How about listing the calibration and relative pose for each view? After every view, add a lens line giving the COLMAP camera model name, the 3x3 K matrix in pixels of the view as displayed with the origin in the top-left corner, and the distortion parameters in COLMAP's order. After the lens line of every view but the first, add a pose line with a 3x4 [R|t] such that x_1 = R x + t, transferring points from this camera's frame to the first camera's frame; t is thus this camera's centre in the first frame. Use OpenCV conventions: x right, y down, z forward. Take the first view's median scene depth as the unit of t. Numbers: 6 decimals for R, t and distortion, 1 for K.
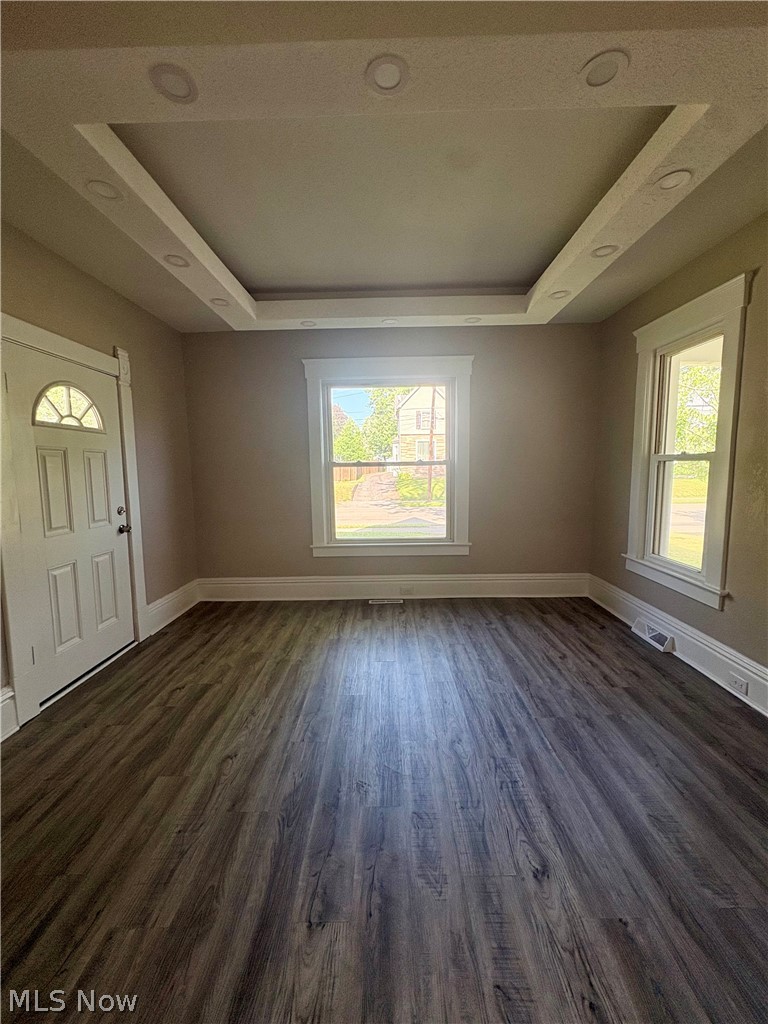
lens RADIAL K [[409.3, 0, 381.1], [0, 409.3, 507.1], [0, 0, 1]] dist [0.000832, 0.000063]
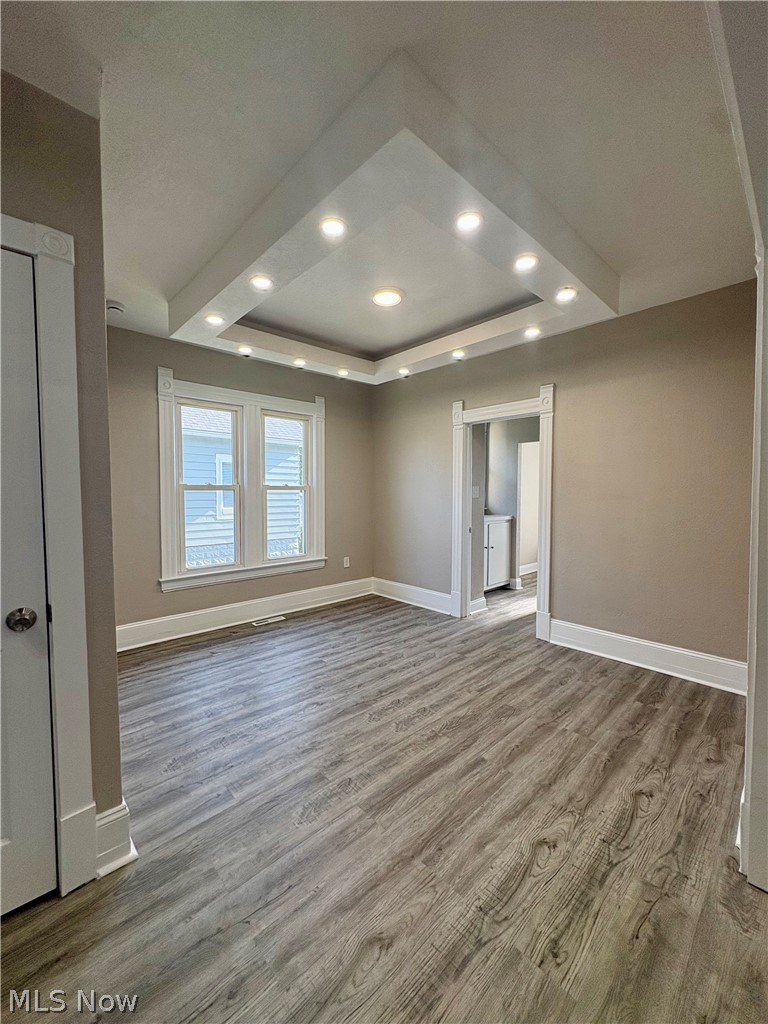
lens RADIAL K [[409.3, 0, 387.0], [0, 409.3, 512.6], [0, 0, 1]] dist [0.000832, 0.000063]
pose [[0.711419, -0.013983, 0.702629, -0.493661], [0.055445, 0.997802, -0.036281, 0.011834], [-0.700578, 0.064769, 0.710630, 0.034219]]
